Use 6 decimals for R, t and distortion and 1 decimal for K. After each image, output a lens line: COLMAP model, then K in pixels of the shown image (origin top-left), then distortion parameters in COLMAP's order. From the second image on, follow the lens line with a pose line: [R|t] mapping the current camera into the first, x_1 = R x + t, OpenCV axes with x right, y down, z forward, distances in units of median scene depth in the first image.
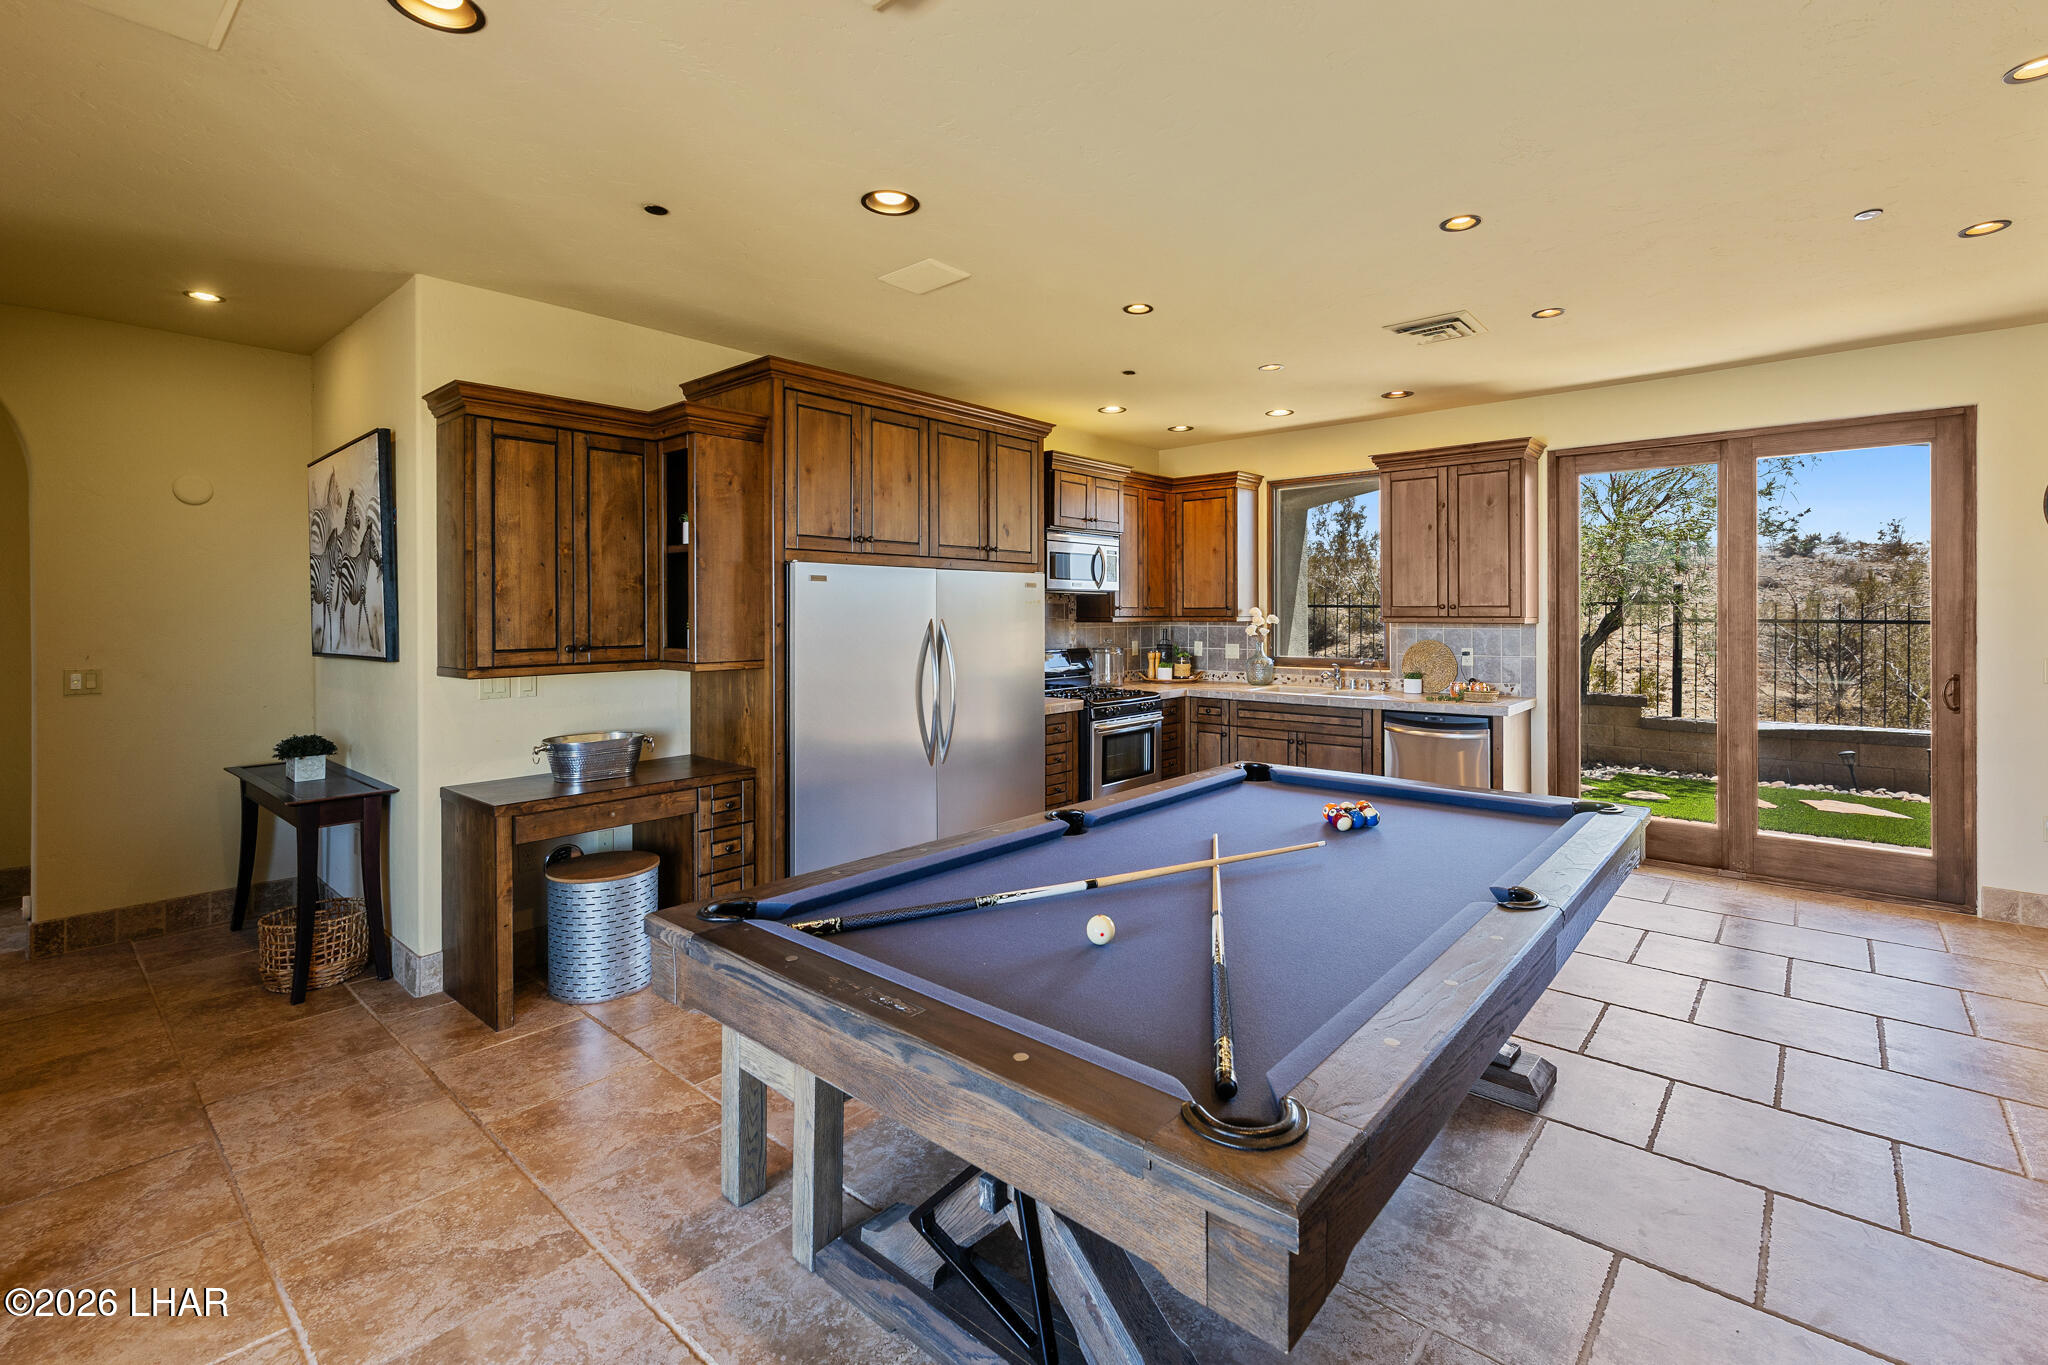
lens RADIAL K [[912.2, 0, 1033.7], [0, 912.2, 627.2], [0, 0, 1]] dist [0.000713, -0.000271]
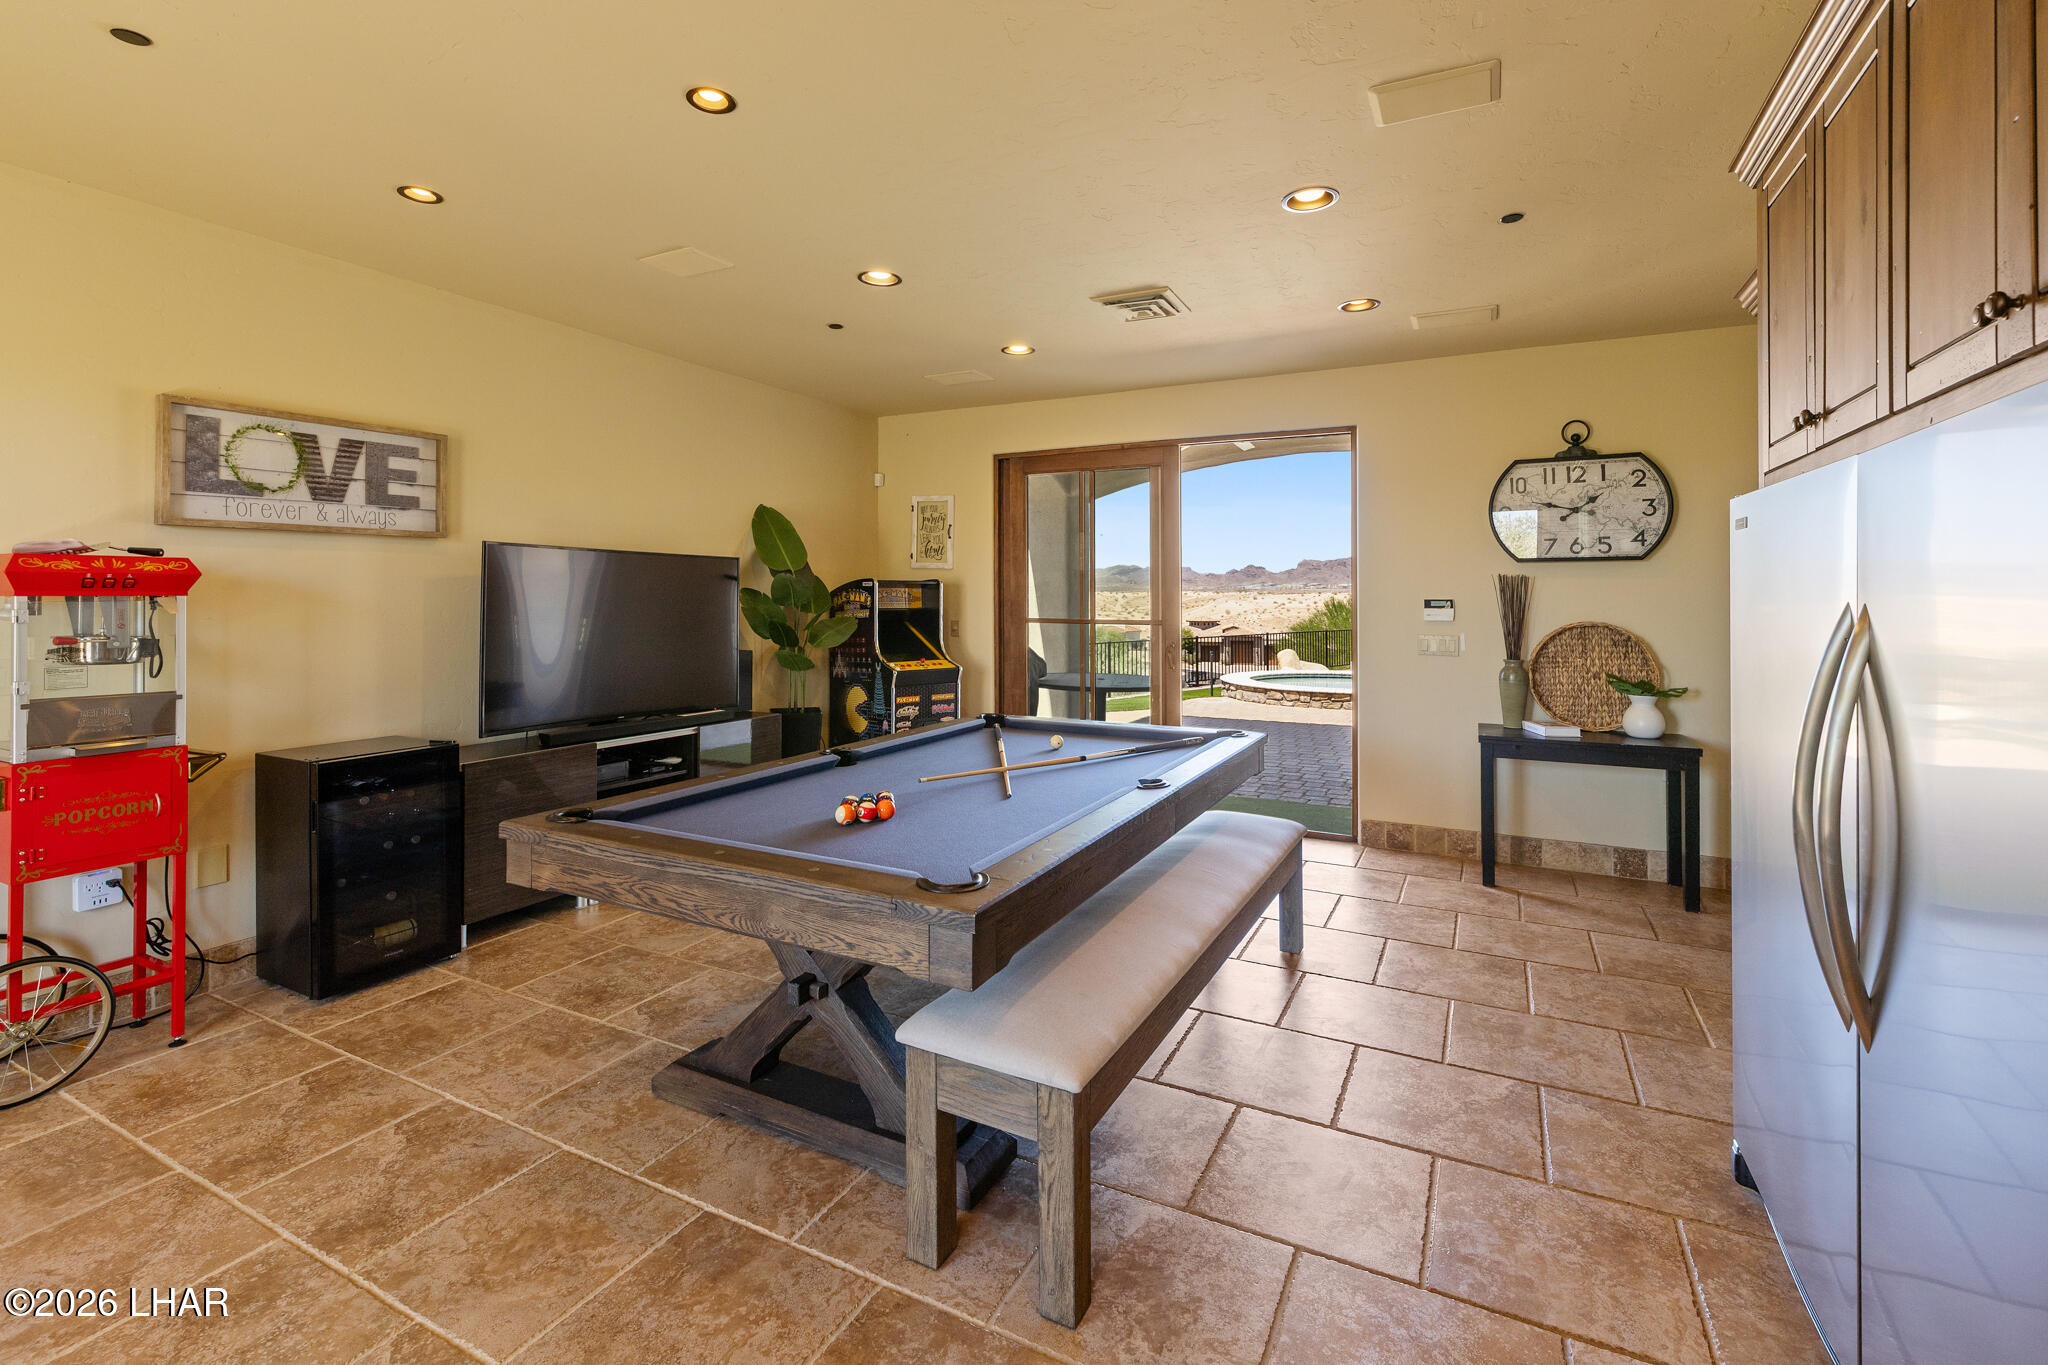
lens RADIAL K [[912.2, 0, 1034.8], [0, 912.2, 588.5], [0, 0, 1]] dist [0.000713, -0.000271]
pose [[-0.967302, -0.003967, -0.253596, 0.312091], [-0.006982, 0.999915, 0.010991, -0.019851], [0.253531, 0.012402, -0.967248, 1.410811]]
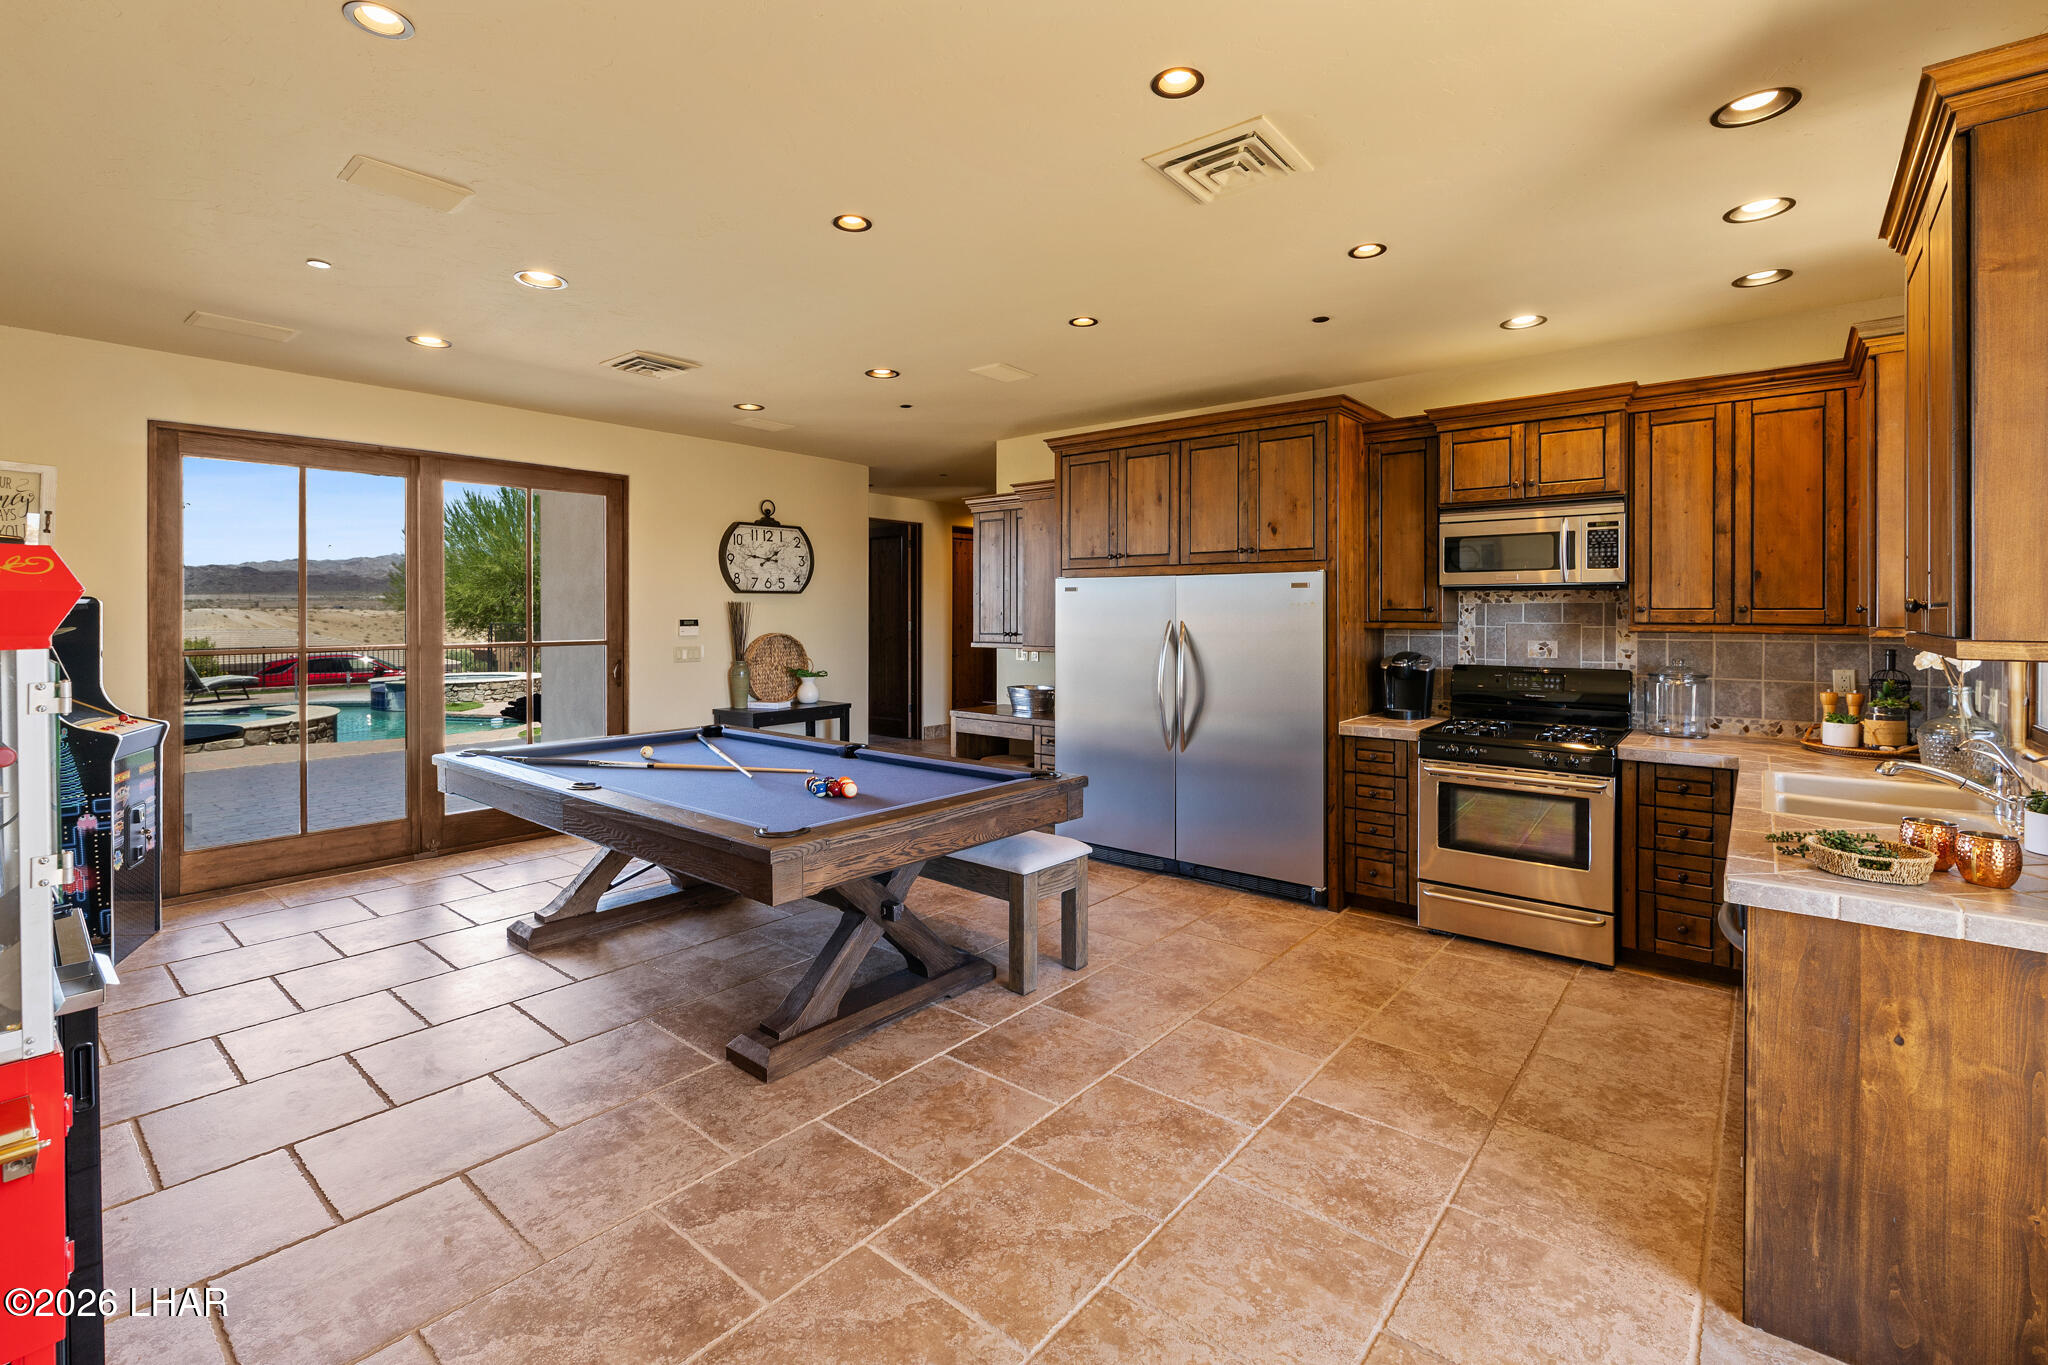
lens RADIAL K [[912.2, 0, 1006.5], [0, 912.2, 611.9], [0, 0, 1]] dist [0.000713, -0.000271]
pose [[0.024780, 0.000544, -0.999693, 1.130089], [-0.017936, 0.999839, 0.000099, -0.019011], [0.999532, 0.017928, 0.024785, 0.872429]]
